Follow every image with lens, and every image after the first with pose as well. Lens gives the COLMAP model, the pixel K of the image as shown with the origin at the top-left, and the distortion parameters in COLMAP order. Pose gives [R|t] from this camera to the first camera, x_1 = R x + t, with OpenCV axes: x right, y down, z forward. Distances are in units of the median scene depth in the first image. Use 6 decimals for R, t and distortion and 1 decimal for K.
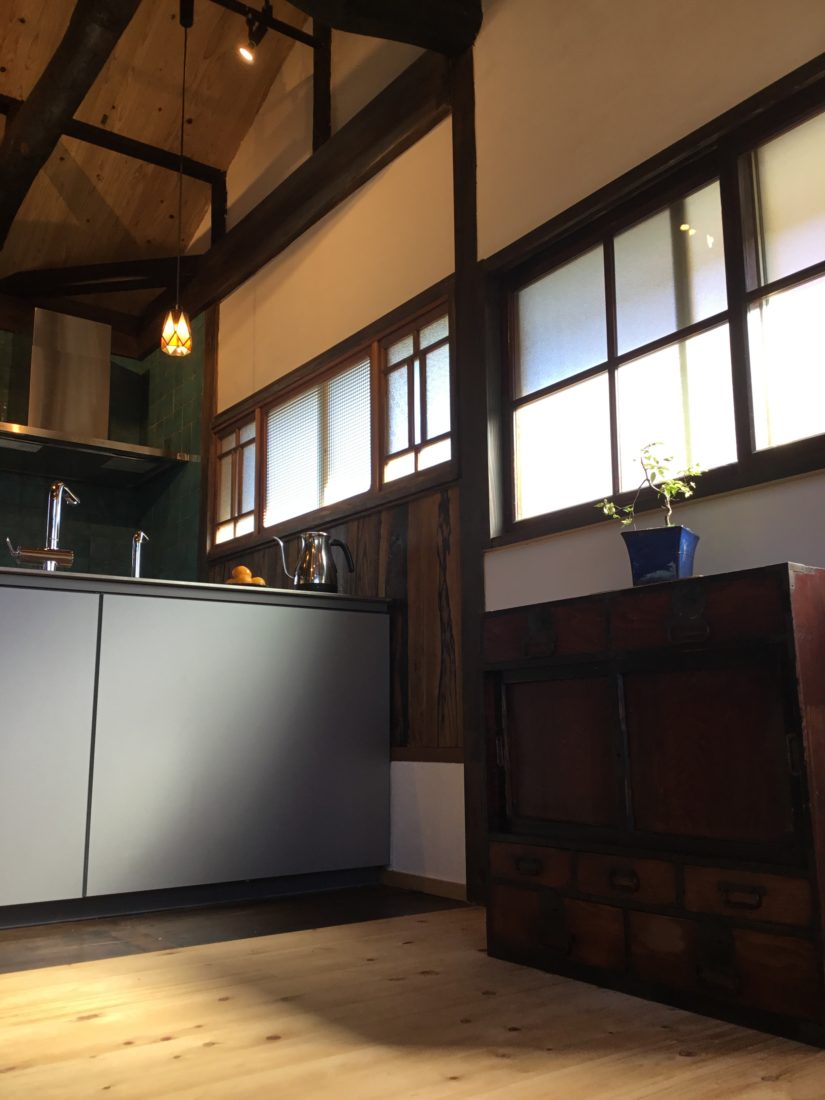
lens RADIAL K [[1000.0, 0, 412.2], [0, 1000.0, 549.4], [0, 0, 1]] dist [0.053498, 0.000000]
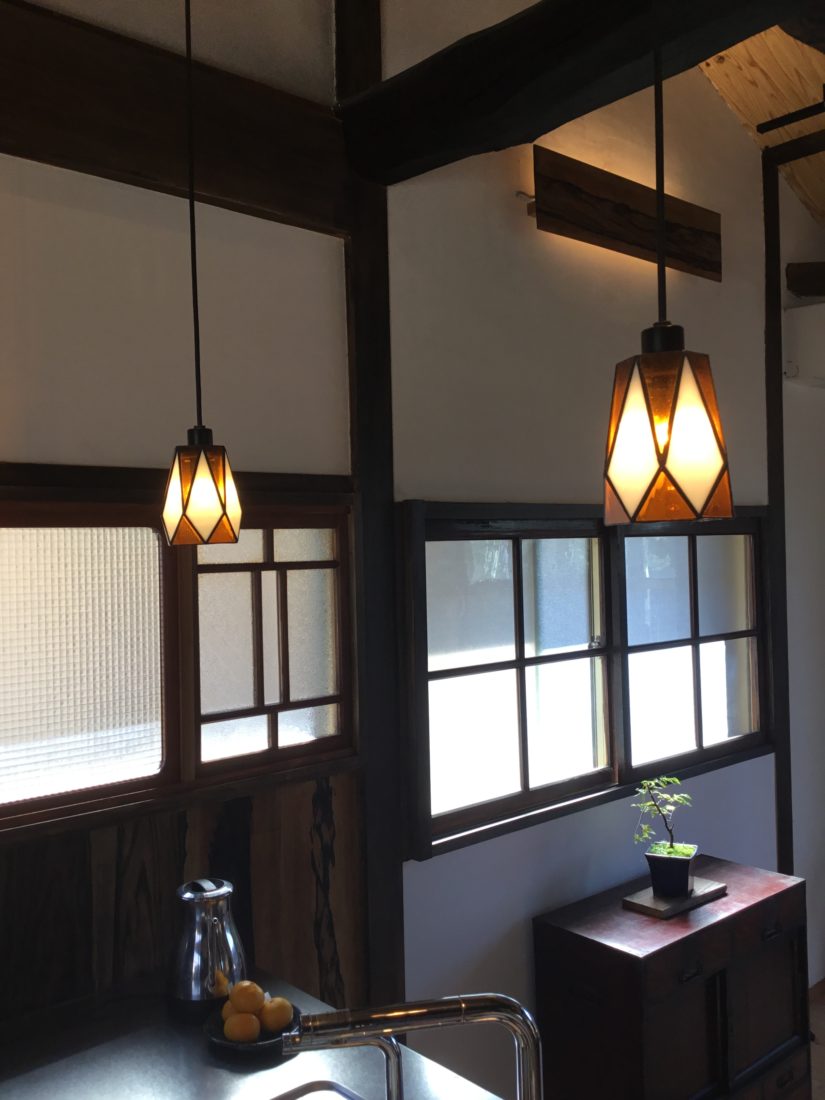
lens RADIAL K [[1000.0, 0, 412.3], [0, 1000.0, 547.8], [0, 0, 1]] dist [0.053498, 0.000000]
pose [[-0.107212, 0.012617, 0.994156, -0.706716], [-0.155231, 0.987444, -0.029272, -0.213333], [-0.982043, -0.157462, -0.103907, 1.039837]]
